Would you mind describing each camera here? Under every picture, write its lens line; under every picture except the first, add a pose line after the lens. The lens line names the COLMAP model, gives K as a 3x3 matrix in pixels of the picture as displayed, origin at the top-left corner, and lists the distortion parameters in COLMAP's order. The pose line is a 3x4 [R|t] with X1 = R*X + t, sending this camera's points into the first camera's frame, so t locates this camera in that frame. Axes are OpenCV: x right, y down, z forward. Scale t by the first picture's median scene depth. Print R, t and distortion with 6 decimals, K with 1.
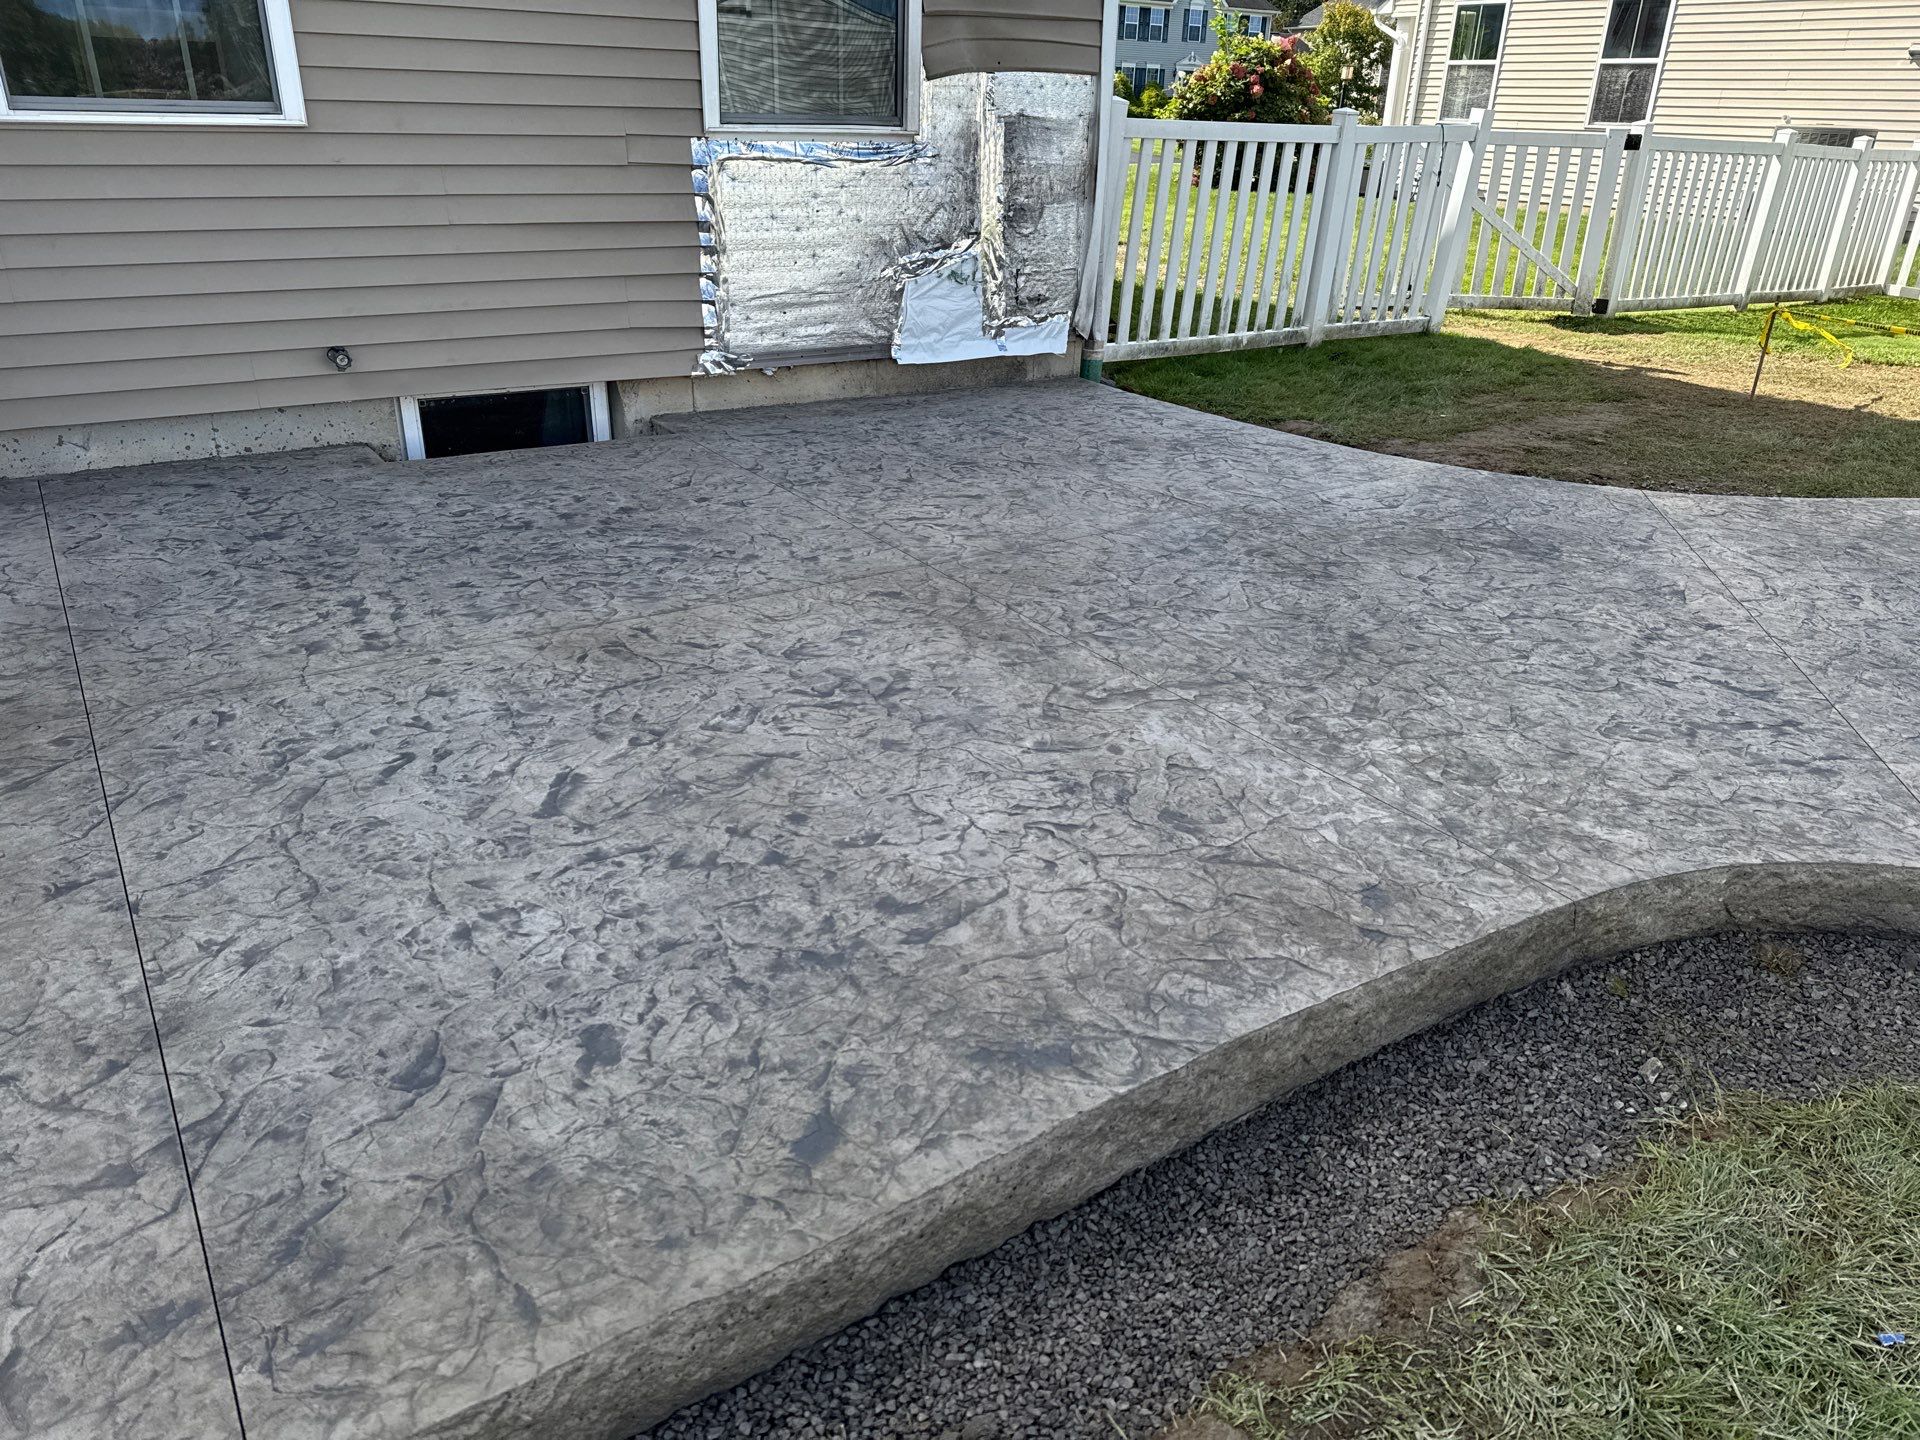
lens RADIAL K [[1327.0, 0, 959.2], [0, 1327.0, 724.9], [0, 0, 1]] dist [0.063064, -0.071237]
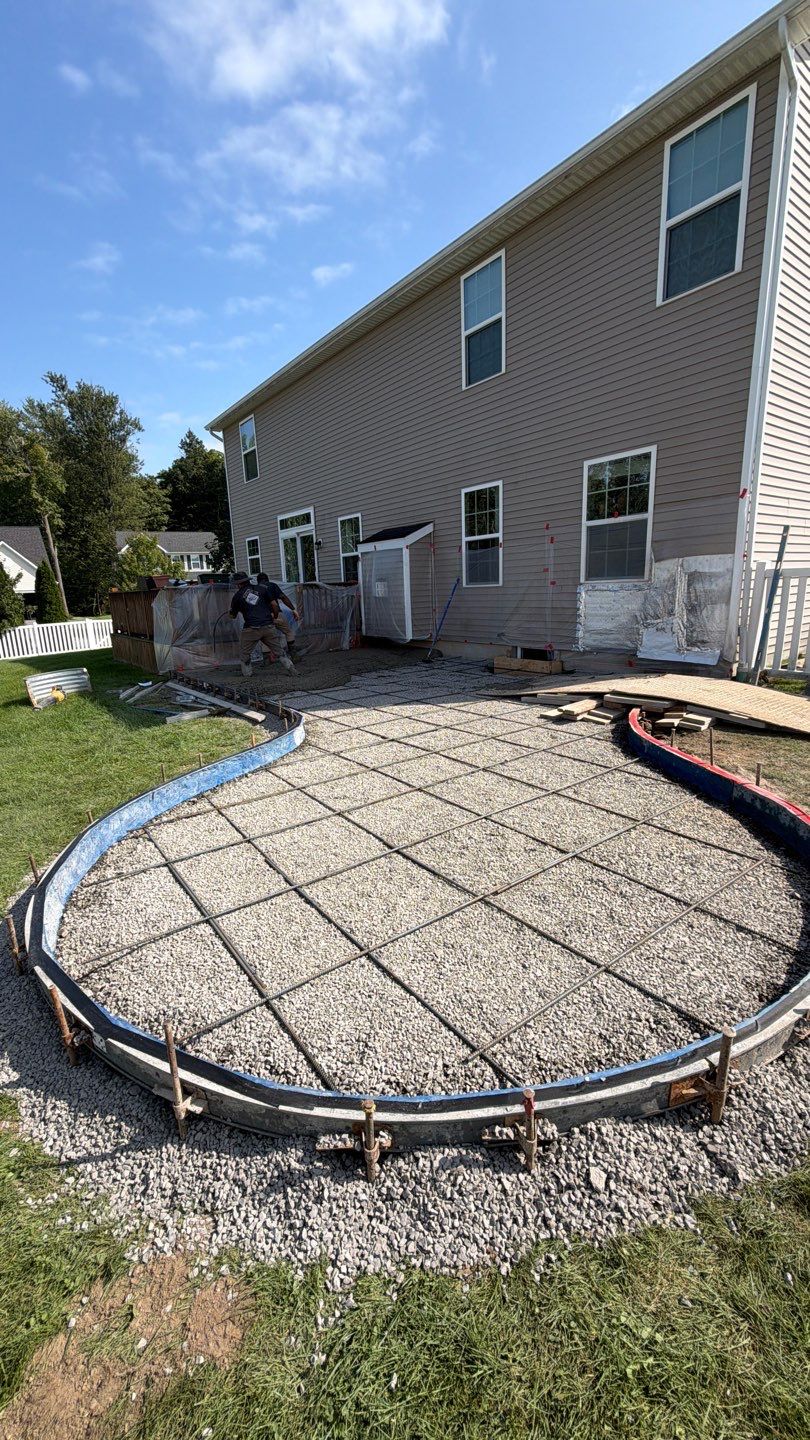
lens RADIAL K [[566.4, 0, 400.3], [0, 566.4, 723.3], [0, 0, 1]] dist [0.002247, -0.000479]
pose [[0.038683, 0.206013, -0.977784, 2.194877], [-0.384014, 0.906439, 0.175789, -0.318743], [0.922517, 0.368683, 0.114175, 0.888984]]
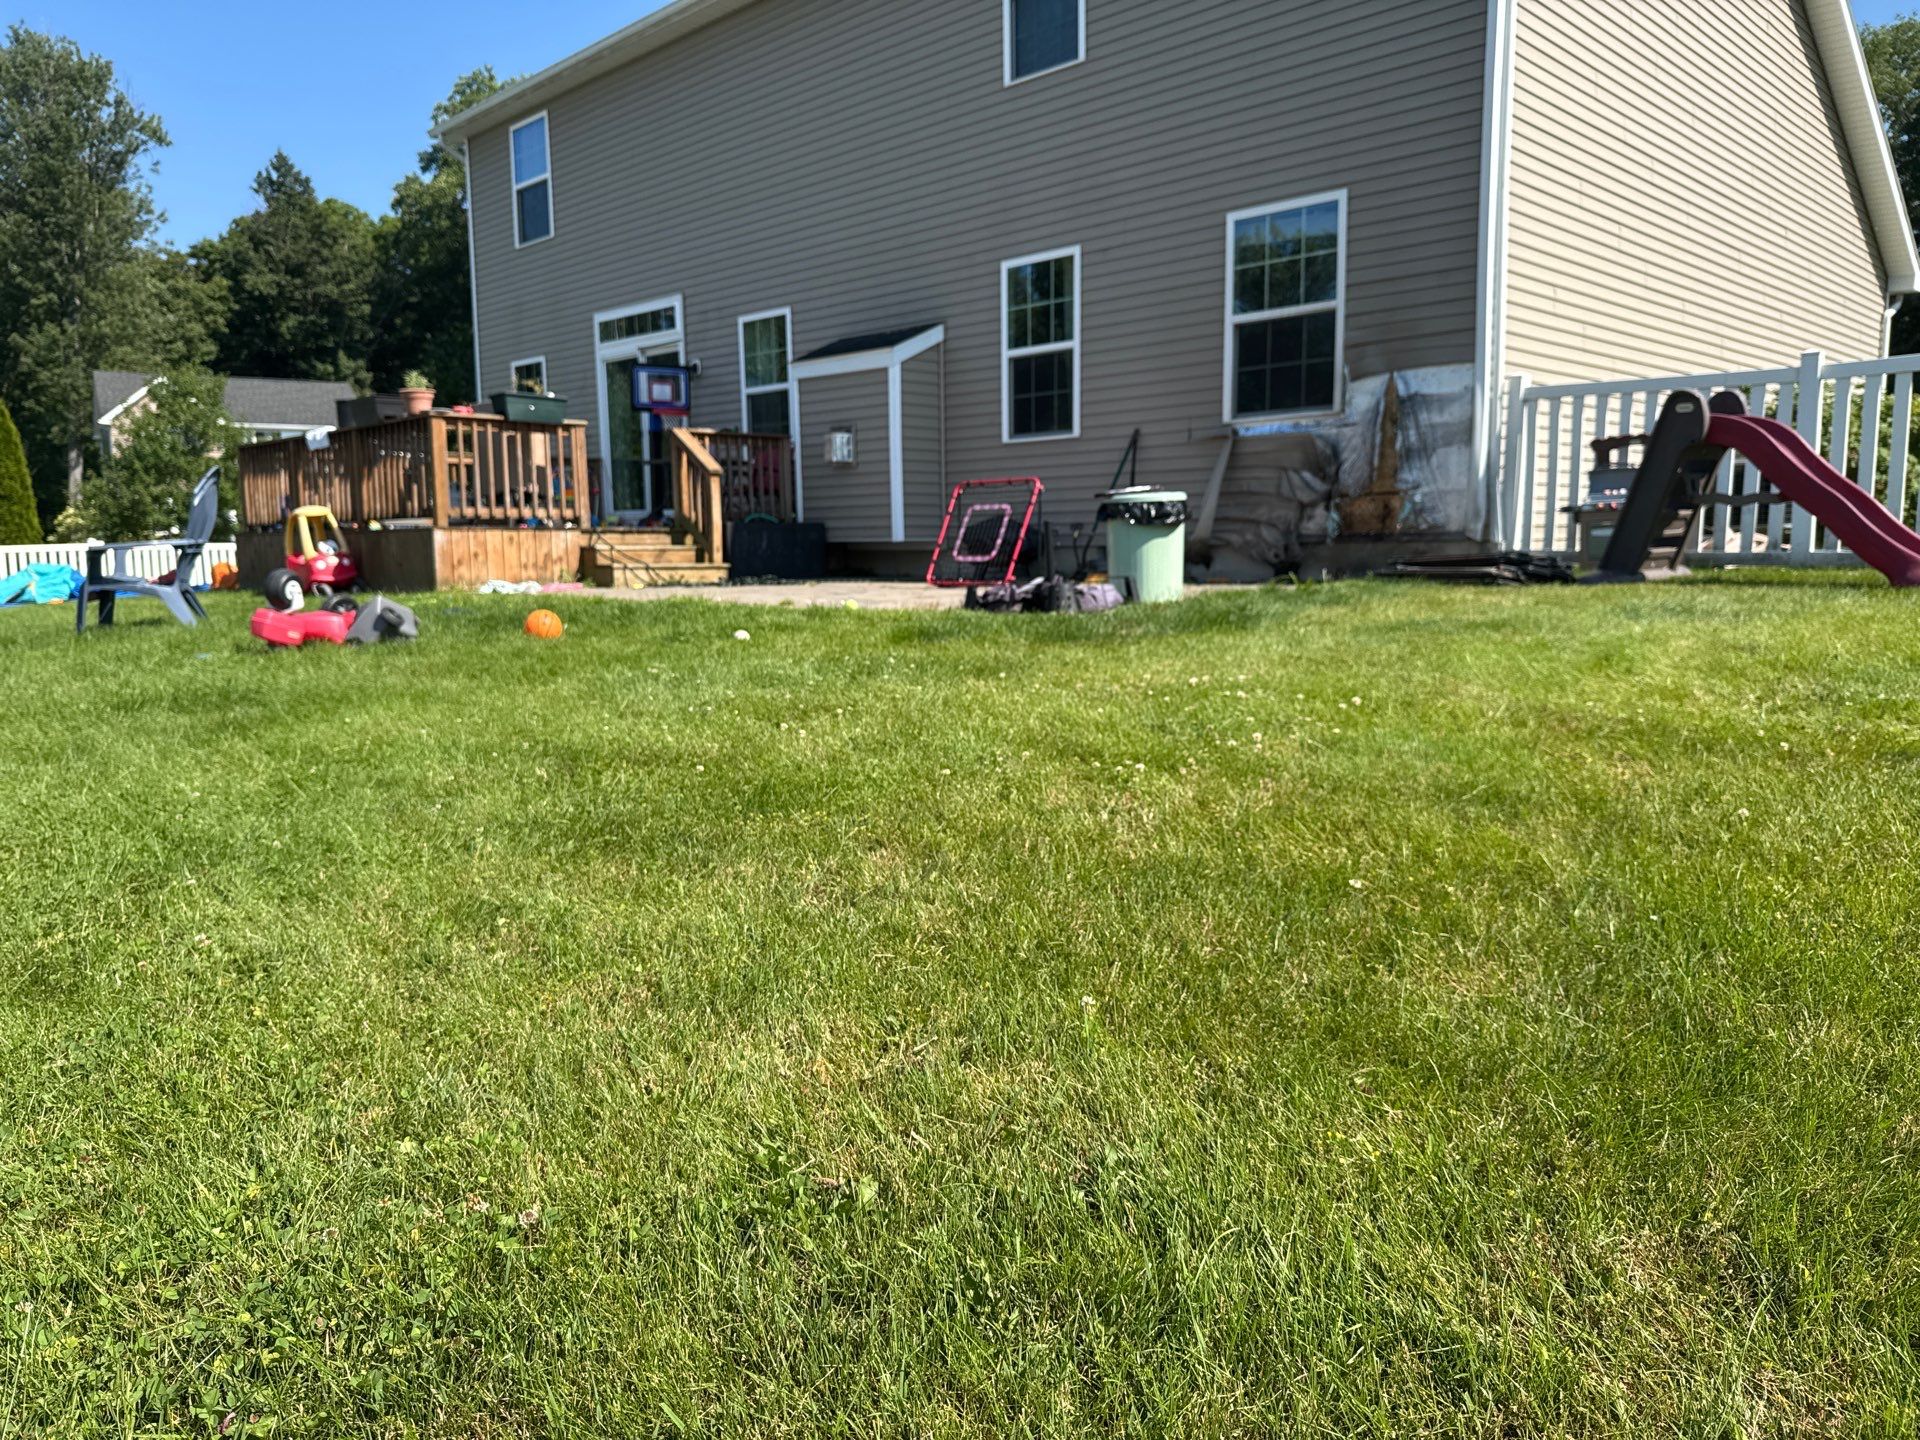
lens RADIAL K [[1327.0, 0, 965.6], [0, 1327.0, 718.0], [0, 0, 1]] dist [0.063064, -0.071237]
pose [[0.186143, 0.100428, -0.977377, 2.854025], [-0.396771, 0.917726, 0.018733, 0.117721], [0.898846, 0.384308, 0.210675, 0.682211]]
